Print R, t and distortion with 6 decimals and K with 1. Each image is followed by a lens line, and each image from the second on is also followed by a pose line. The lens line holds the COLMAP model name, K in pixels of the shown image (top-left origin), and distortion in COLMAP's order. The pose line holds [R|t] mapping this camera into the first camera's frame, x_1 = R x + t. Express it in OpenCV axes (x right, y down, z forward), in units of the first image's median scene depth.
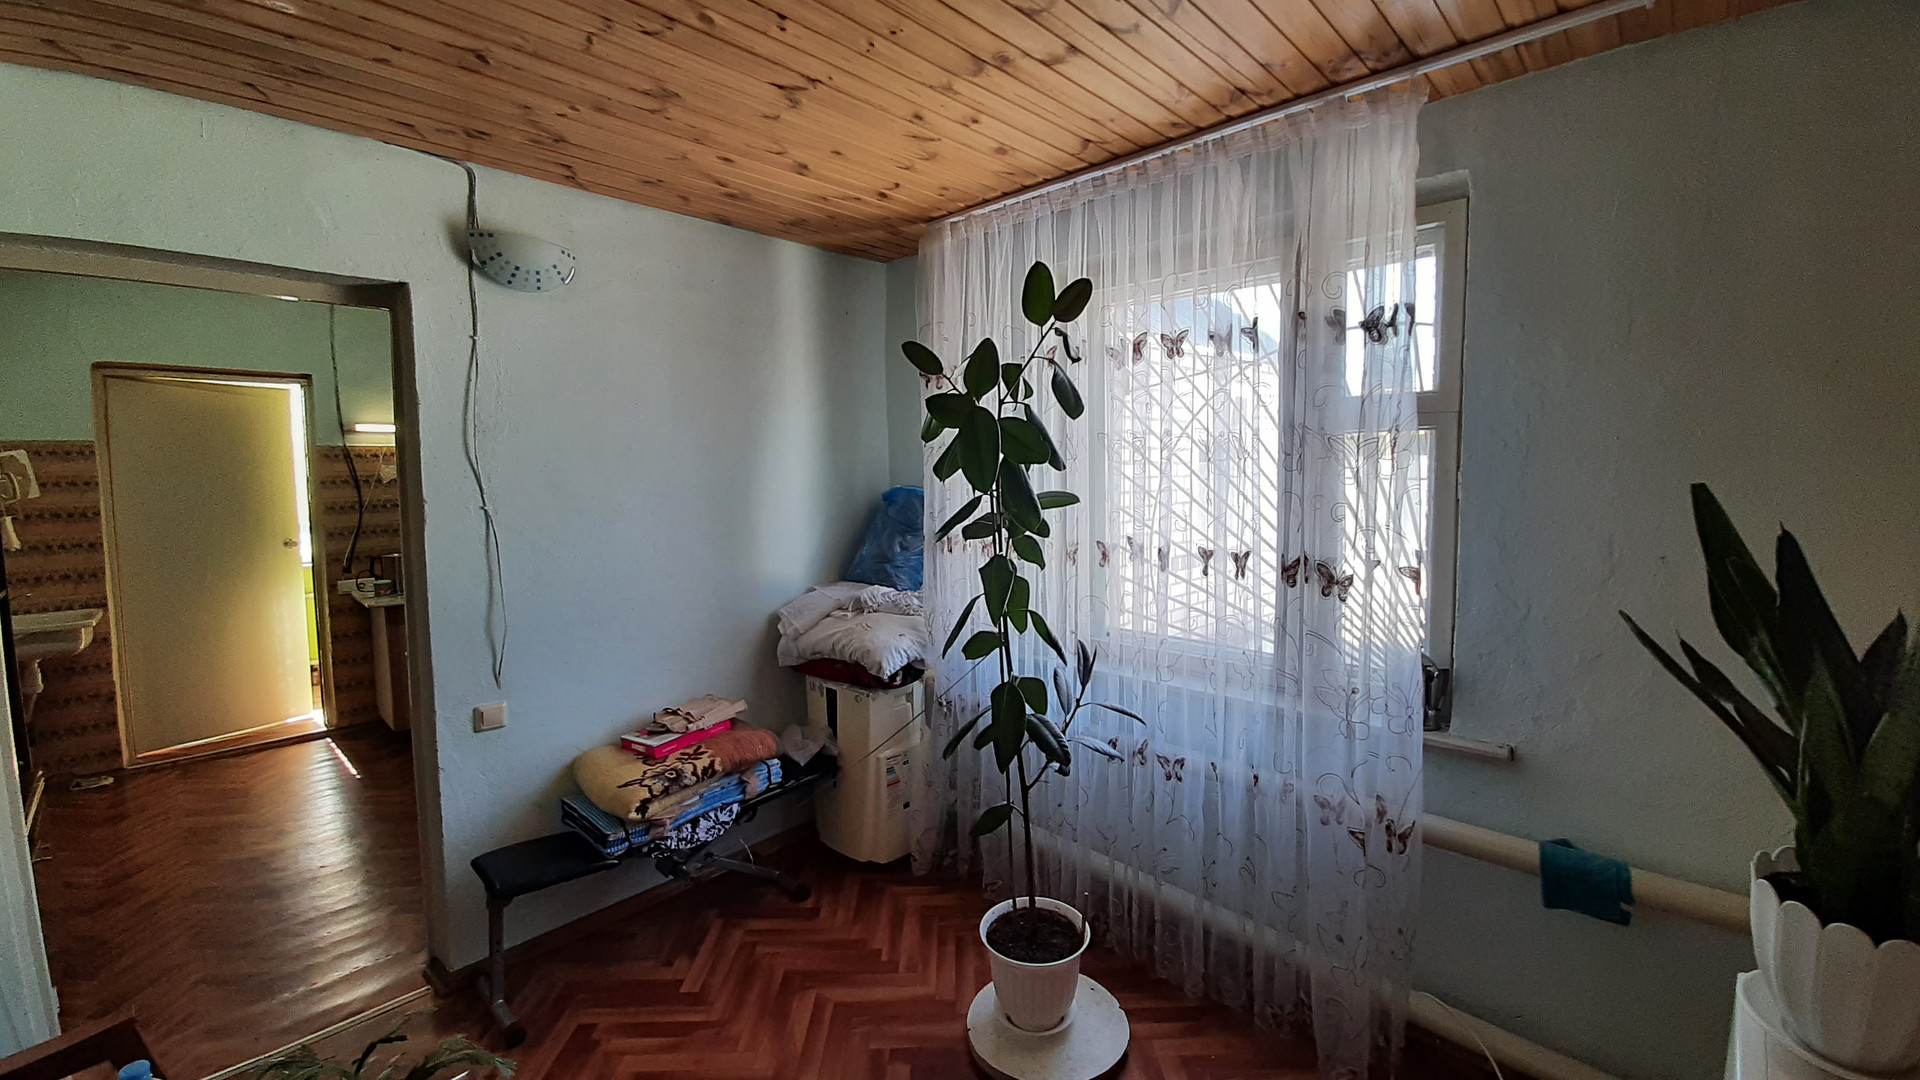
lens RADIAL K [[762.4, 0, 963.1], [0, 762.4, 528.5], [0, 0, 1]] dist [-0.000255, 0.000013]
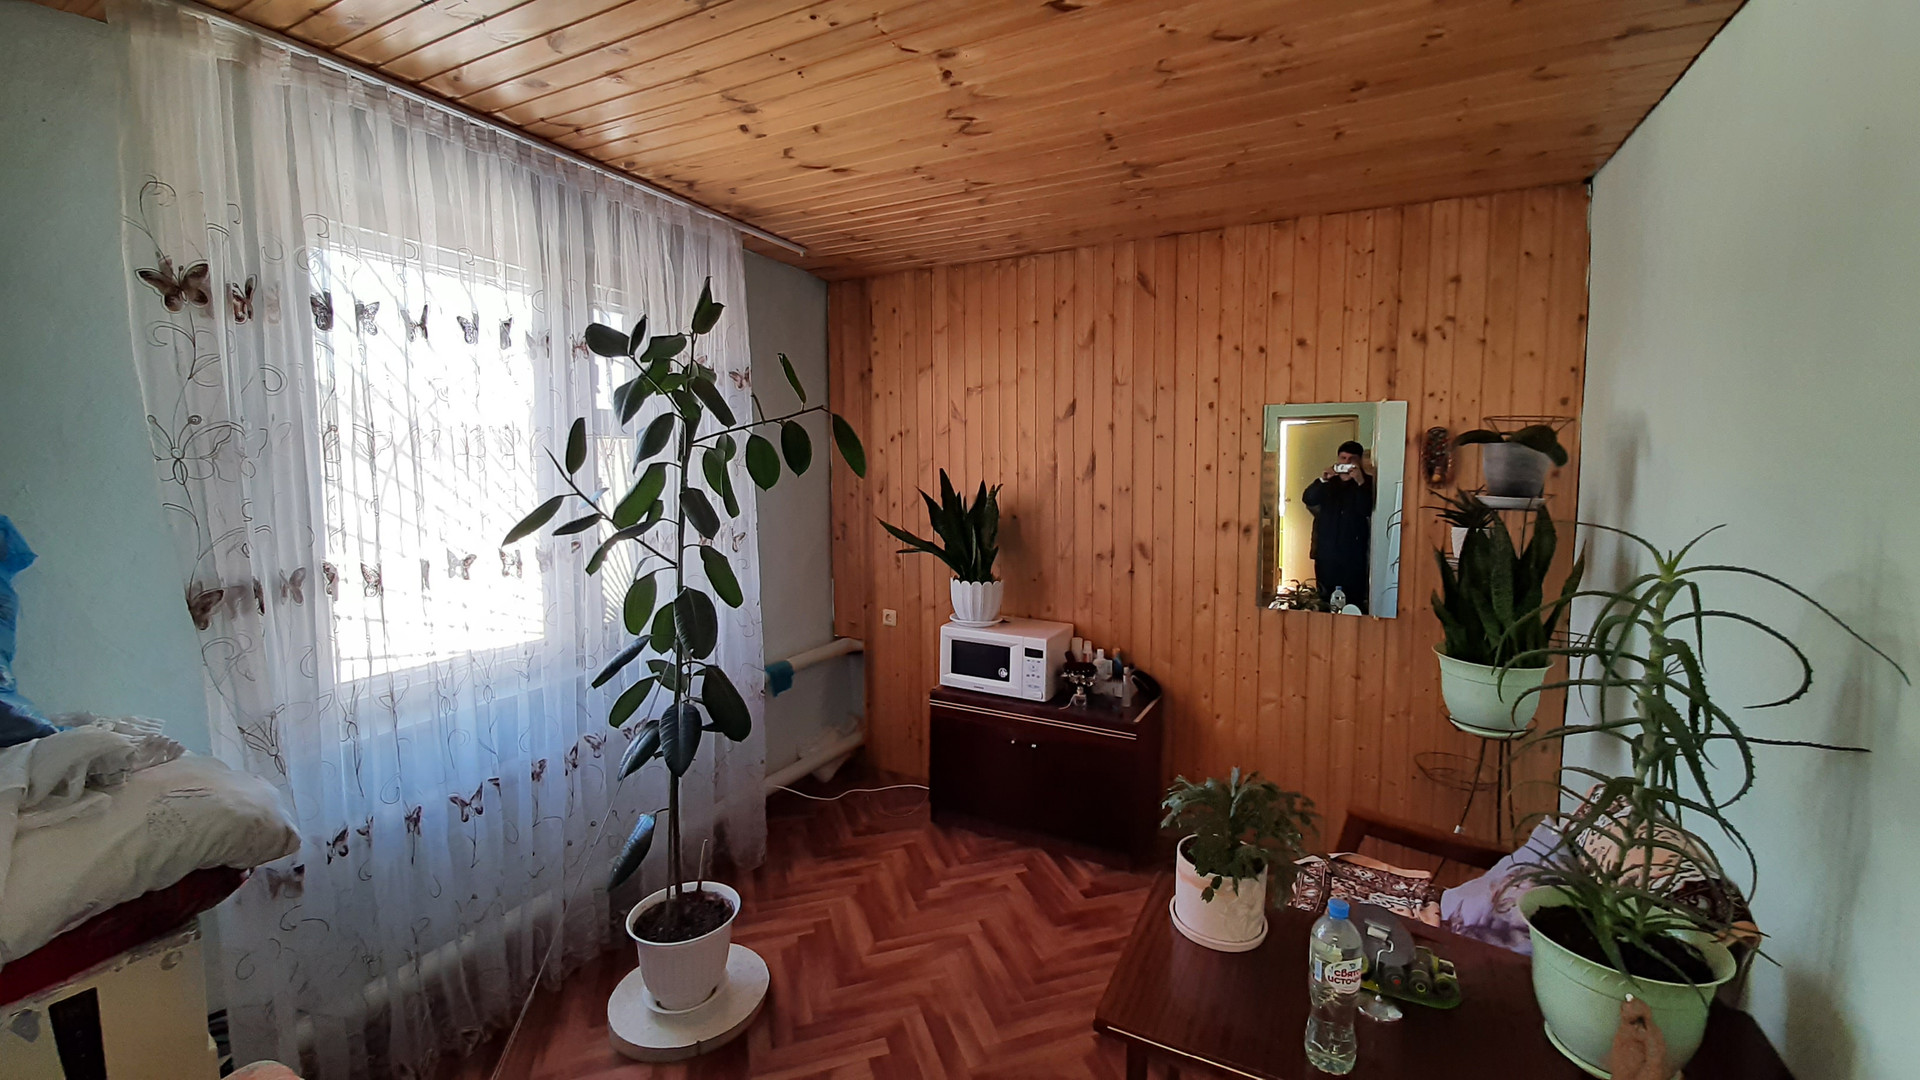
lens RADIAL K [[762.4, 0, 963.1], [0, 762.4, 528.5], [0, 0, 1]] dist [-0.000255, 0.000013]
pose [[-0.291353, -0.074347, 0.953722, -0.917092], [0.062465, 0.993369, 0.096520, -0.068288], [-0.954574, 0.087696, -0.284777, 0.843142]]
